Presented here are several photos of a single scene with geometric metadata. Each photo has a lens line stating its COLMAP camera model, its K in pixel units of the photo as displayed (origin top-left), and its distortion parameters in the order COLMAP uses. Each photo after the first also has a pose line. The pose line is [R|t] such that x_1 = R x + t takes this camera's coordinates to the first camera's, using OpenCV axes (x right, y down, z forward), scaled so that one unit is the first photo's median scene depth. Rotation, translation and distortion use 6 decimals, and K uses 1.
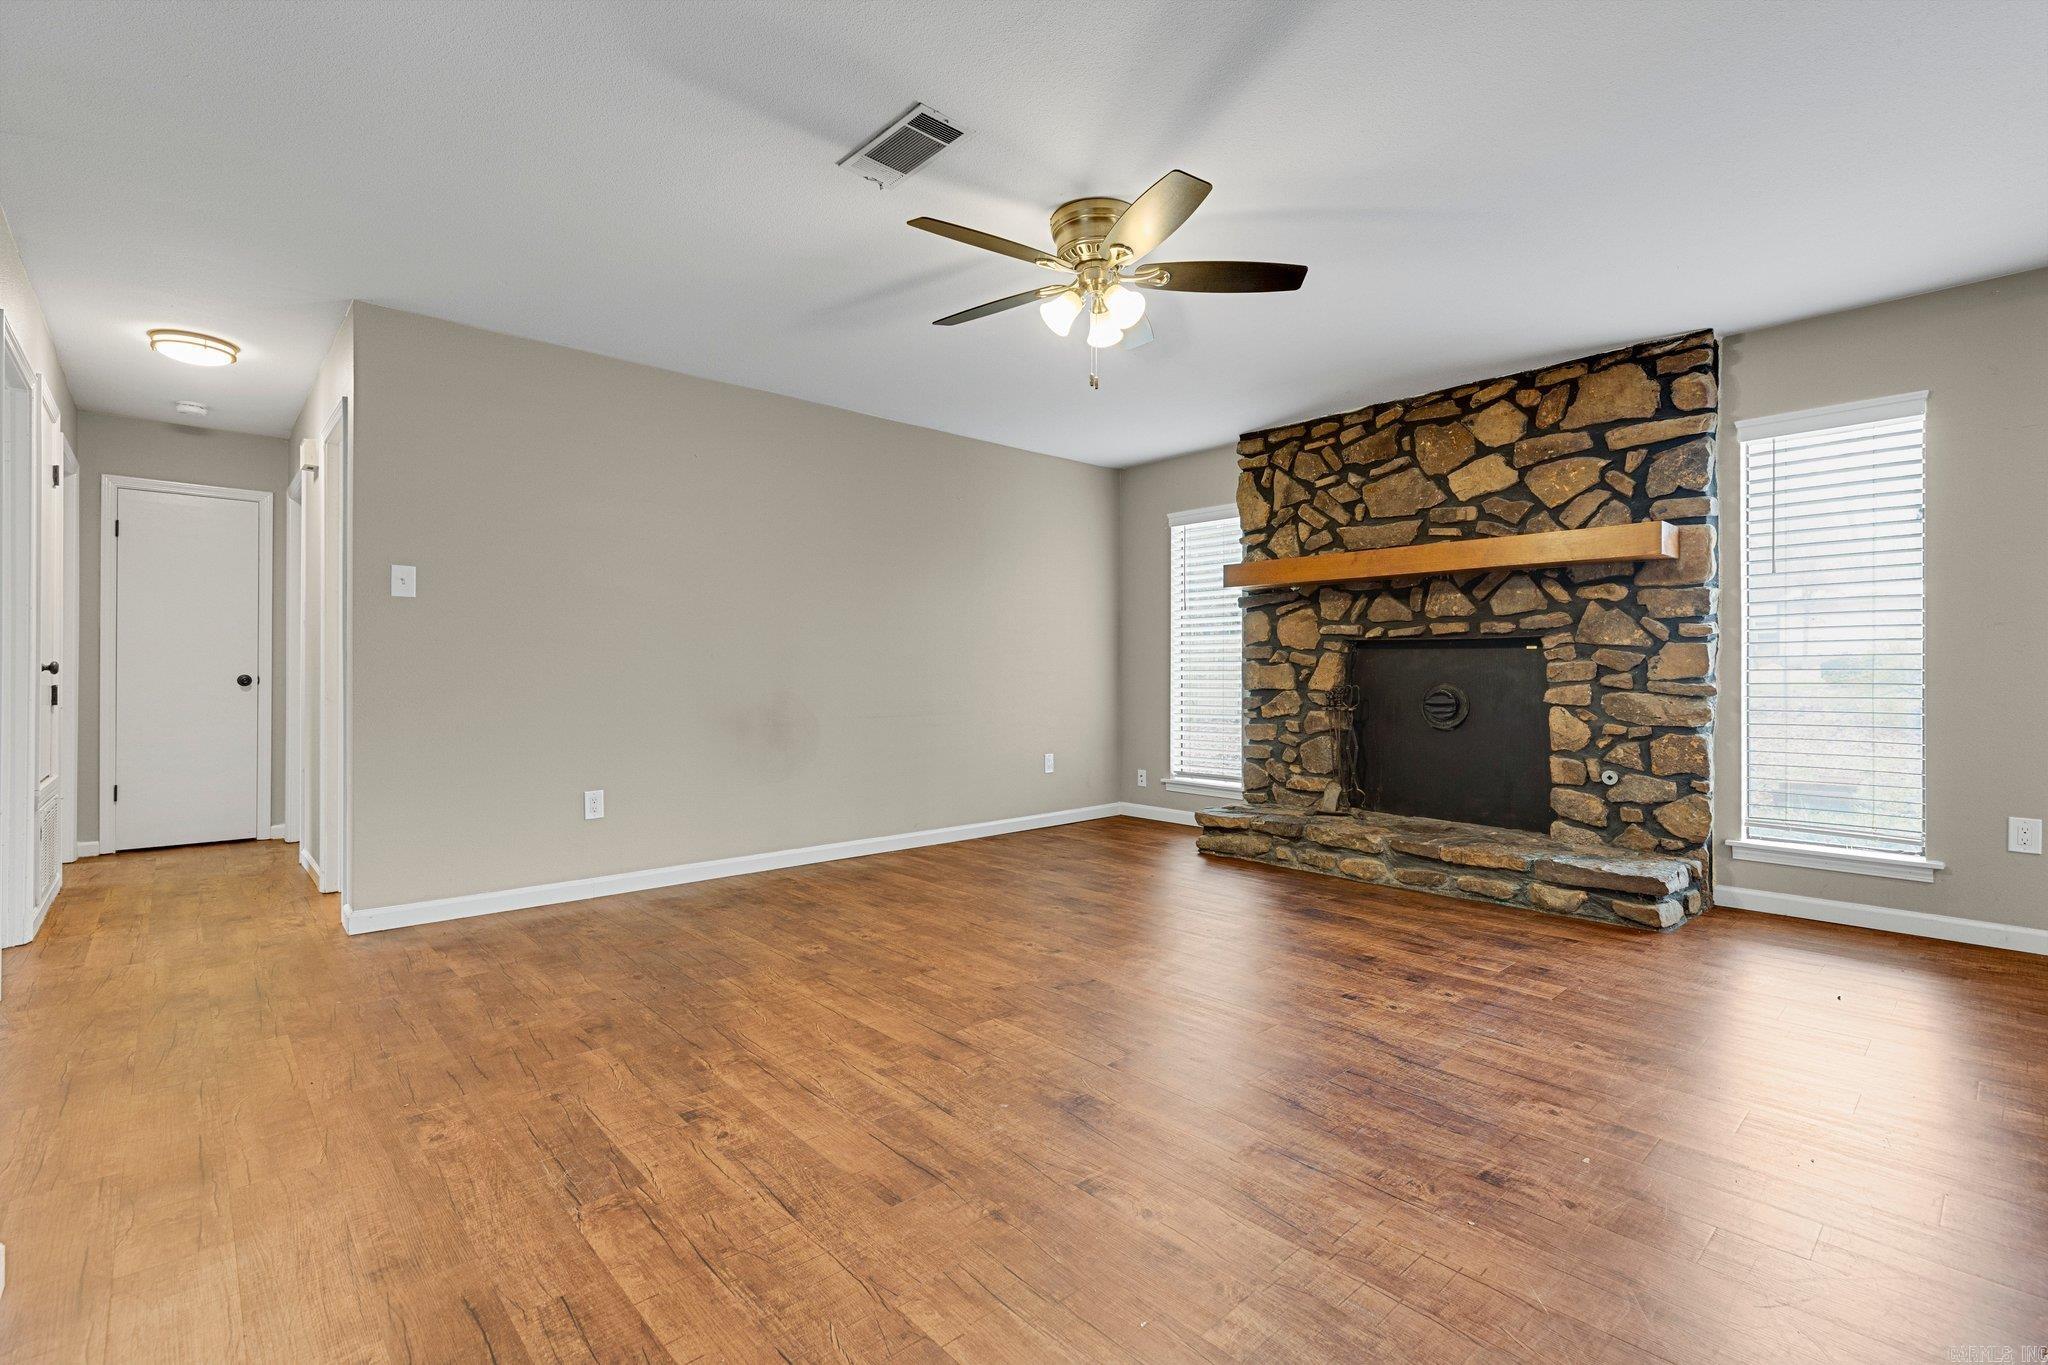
lens RADIAL K [[923.0, 0, 1022.8], [0, 923.0, 673.1], [0, 0, 1]] dist [0.005587, 0.000457]
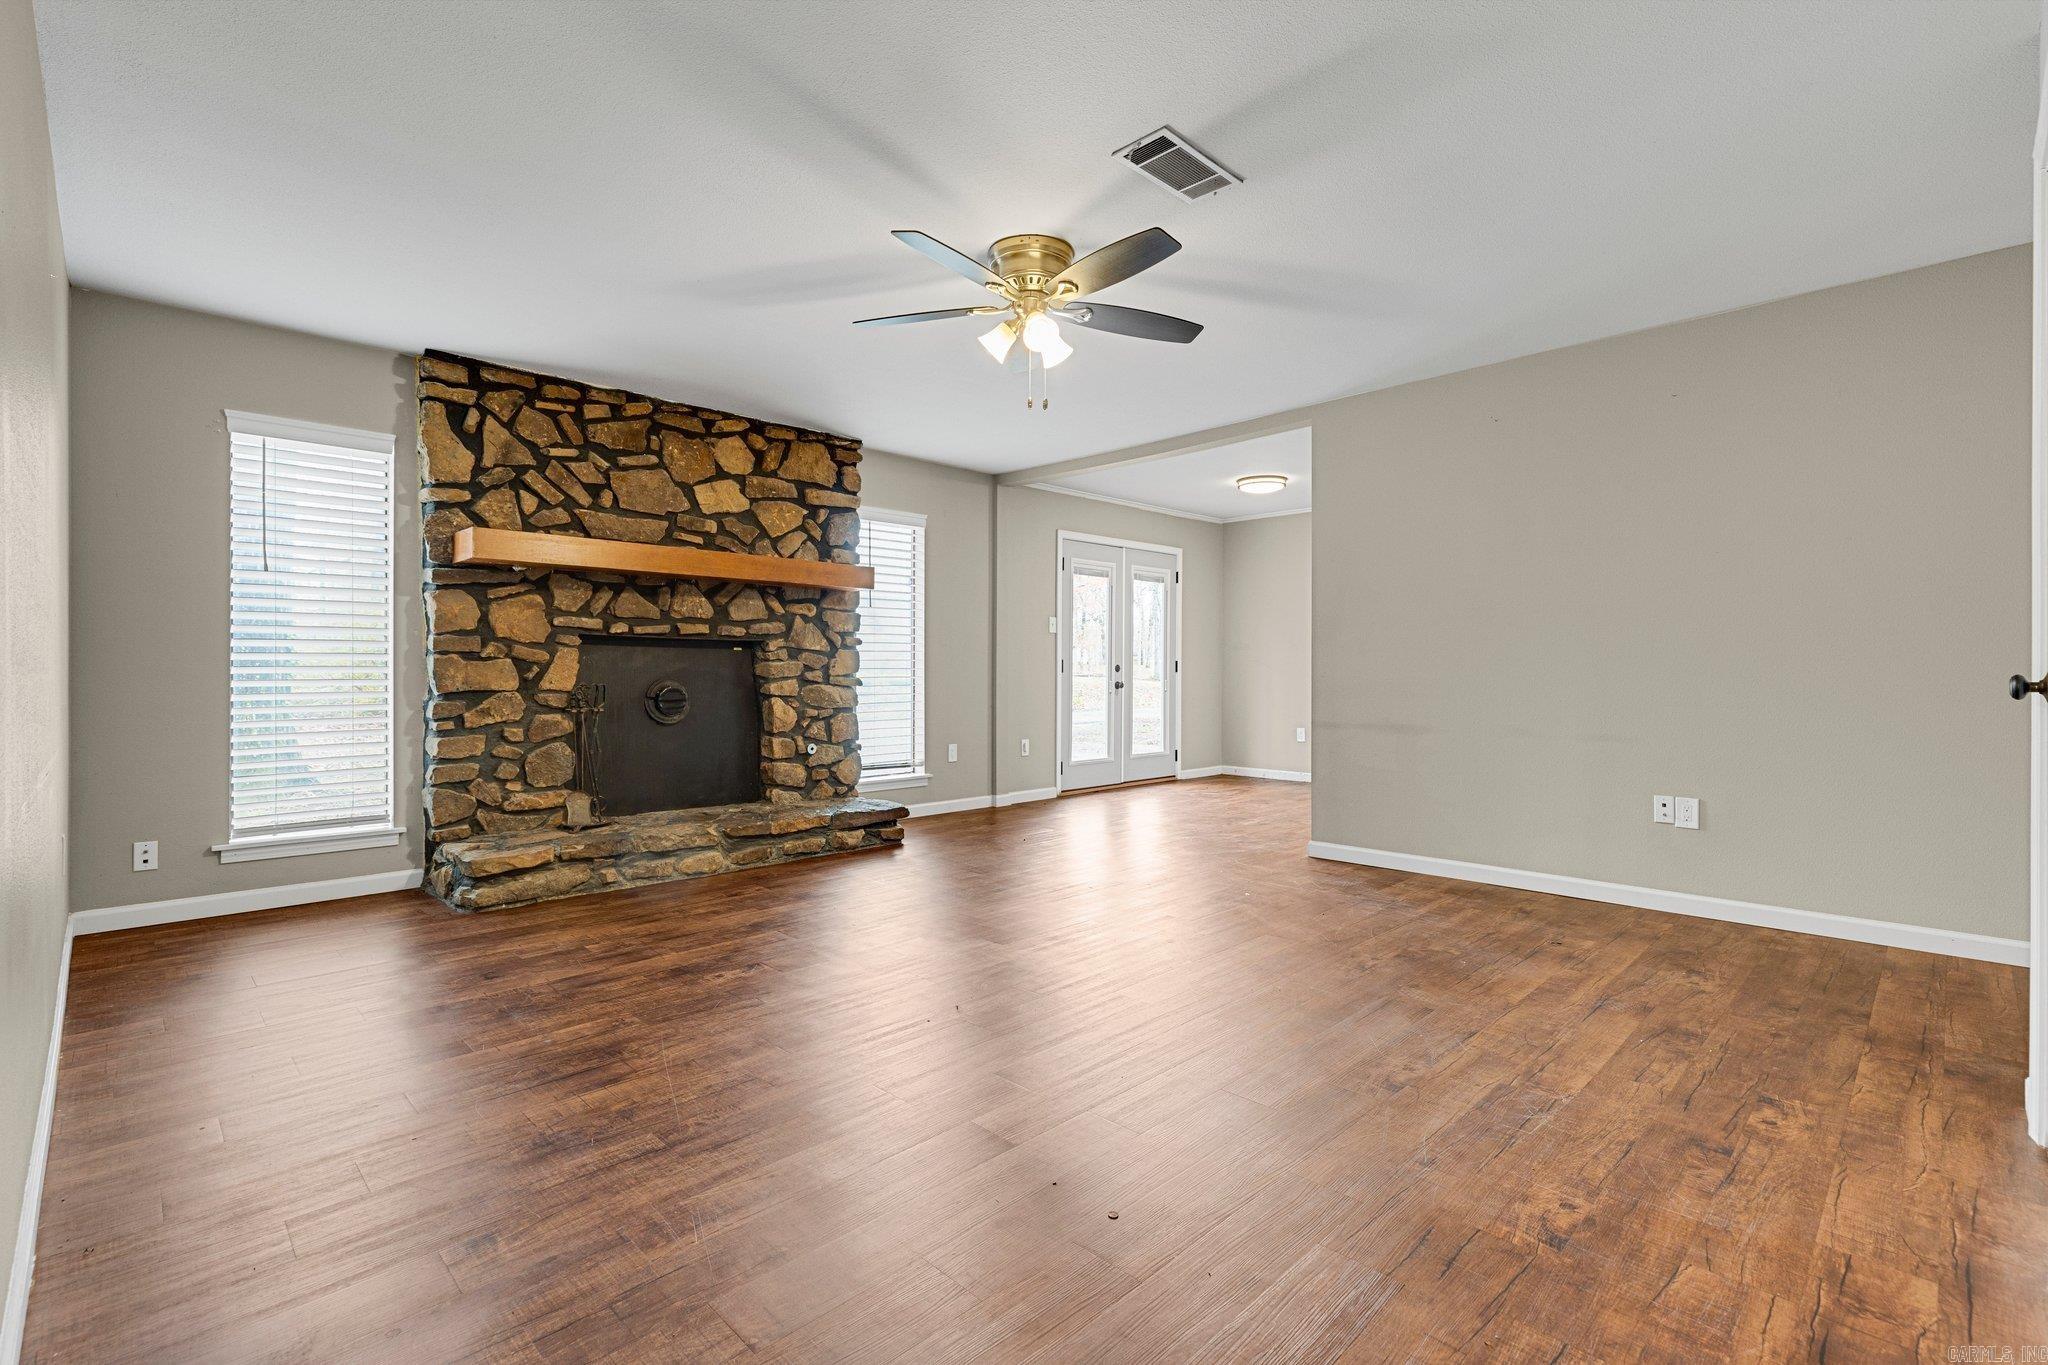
lens RADIAL K [[923.0, 0, 1028.2], [0, 923.0, 671.6], [0, 0, 1]] dist [0.005587, 0.000457]
pose [[-0.042998, -0.001062, 0.999075, -0.692902], [-0.000544, 0.999999, 0.001040, -0.000210], [-0.999075, -0.000499, -0.042998, 0.723558]]
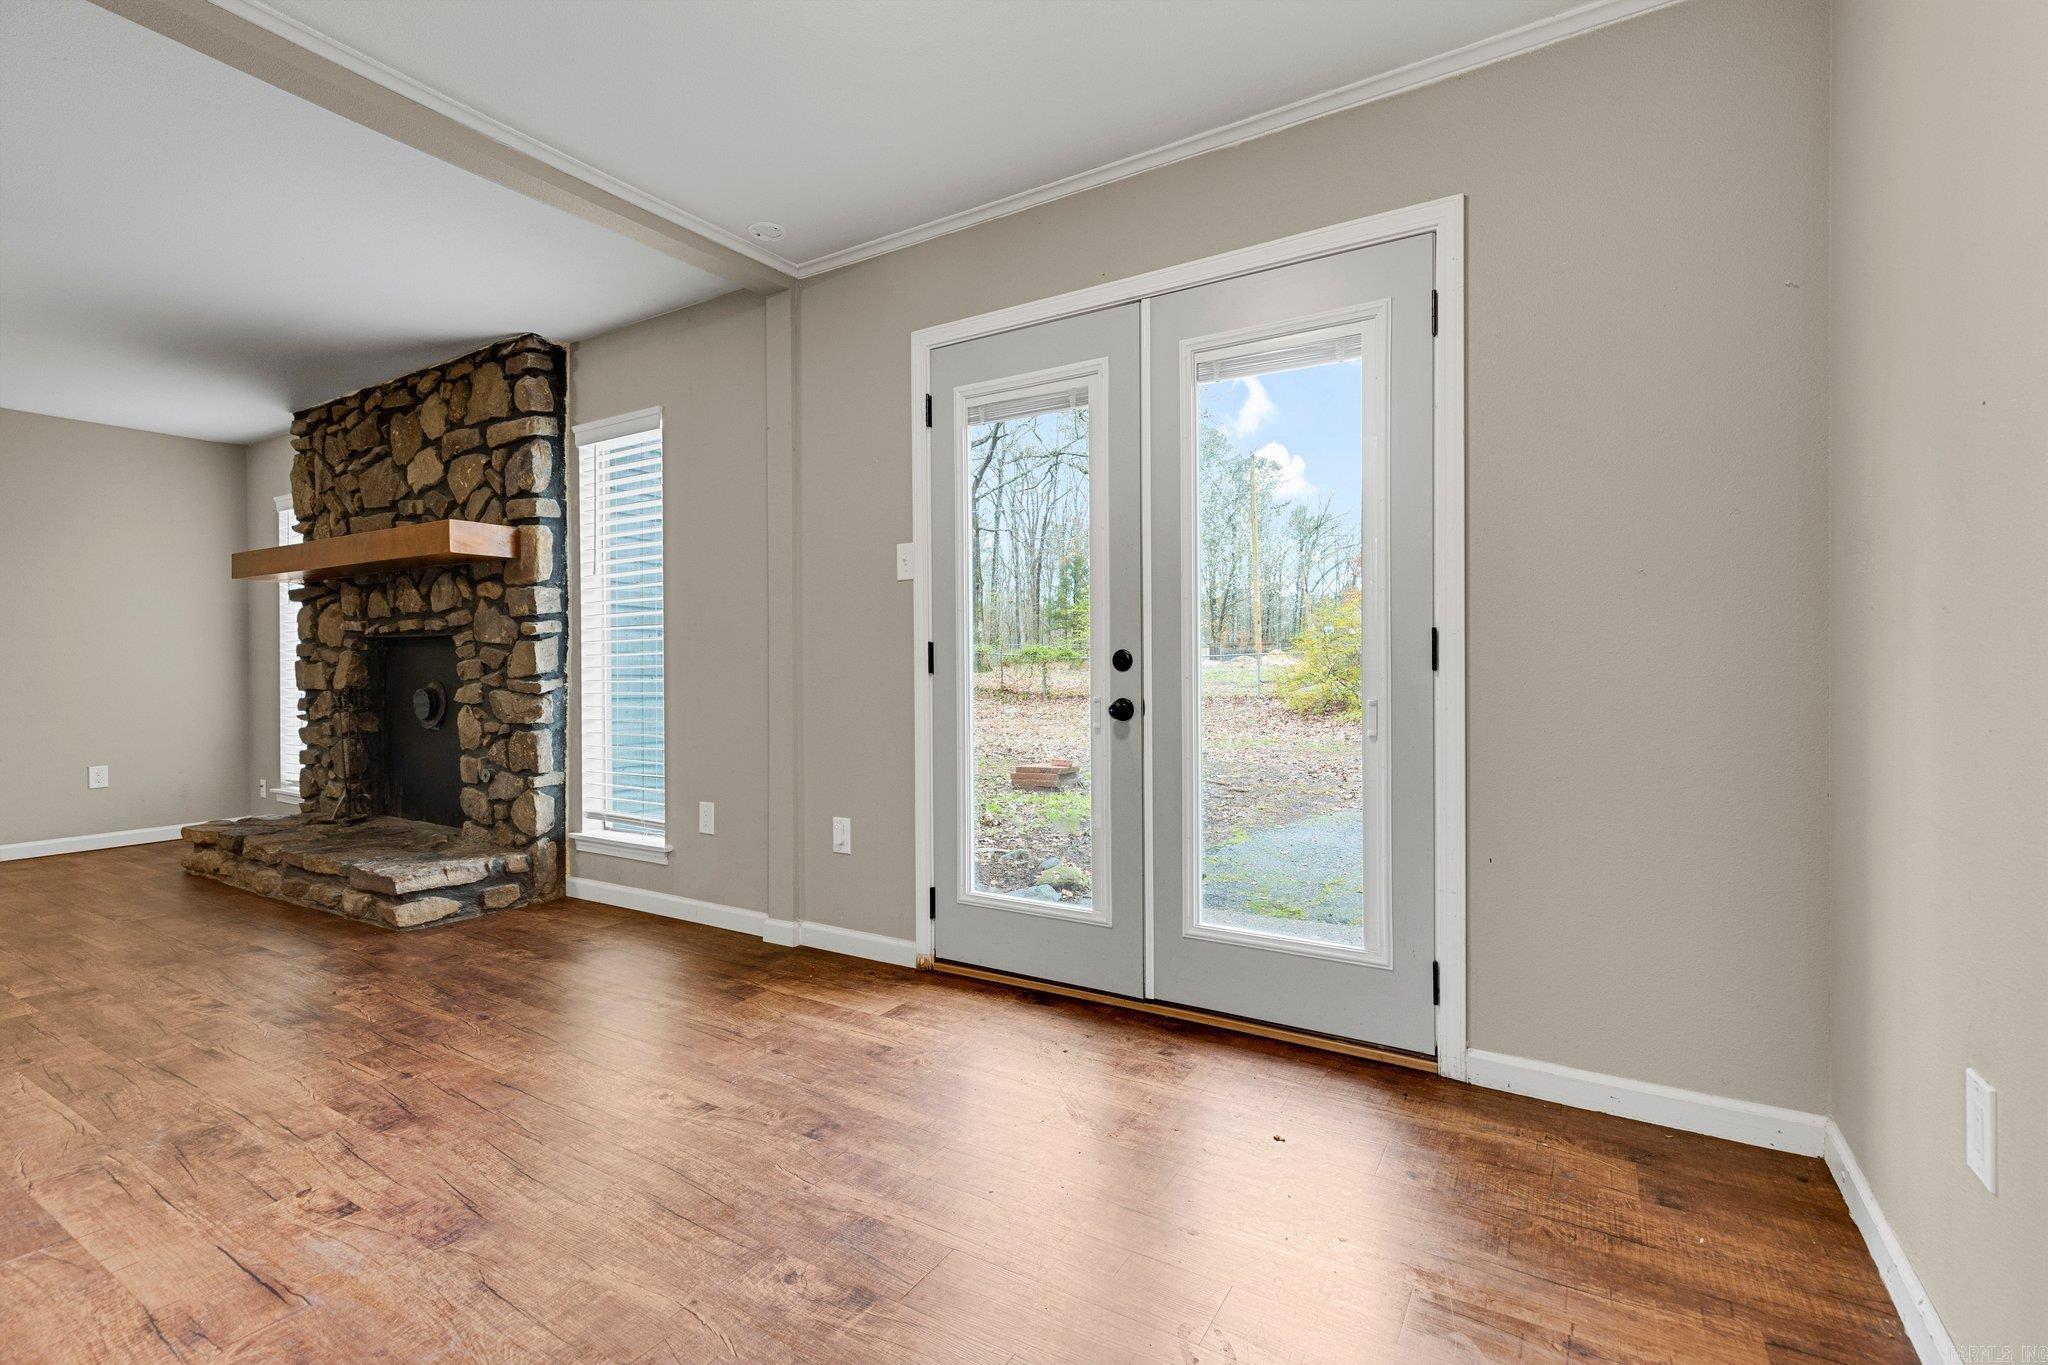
lens RADIAL K [[923.0, 0, 1022.2], [0, 923.0, 675.5], [0, 0, 1]] dist [0.005587, 0.000457]
pose [[0.961333, -0.005543, 0.275333, 0.891136], [0.004119, 0.999975, 0.005748, 0.001317], [-0.275358, -0.004392, 0.961332, -0.117370]]
